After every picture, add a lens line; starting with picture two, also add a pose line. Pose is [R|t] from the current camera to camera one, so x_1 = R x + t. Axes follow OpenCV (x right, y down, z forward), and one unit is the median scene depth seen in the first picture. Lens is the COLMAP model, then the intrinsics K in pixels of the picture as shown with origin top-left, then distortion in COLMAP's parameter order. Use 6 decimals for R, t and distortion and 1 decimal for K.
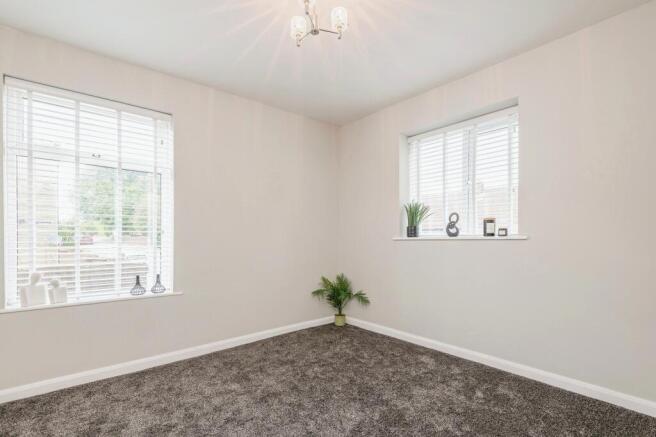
lens RADIAL K [[300.8, 0, 324.8], [0, 300.8, 231.5], [0, 0, 1]] dist [0.001065, -0.005090]
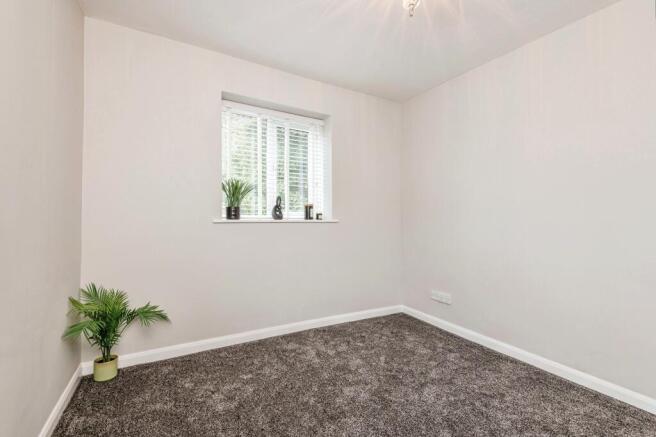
lens RADIAL K [[289.8, 0, 328.0], [0, 289.8, 218.5], [0, 0, 1]] dist [0.001139, 0.000027]
pose [[0.167325, 0.026446, 0.985547, -0.474968], [-0.020666, 0.999515, -0.023312, 0.030115], [-0.985685, -0.016467, 0.167791, 0.608596]]
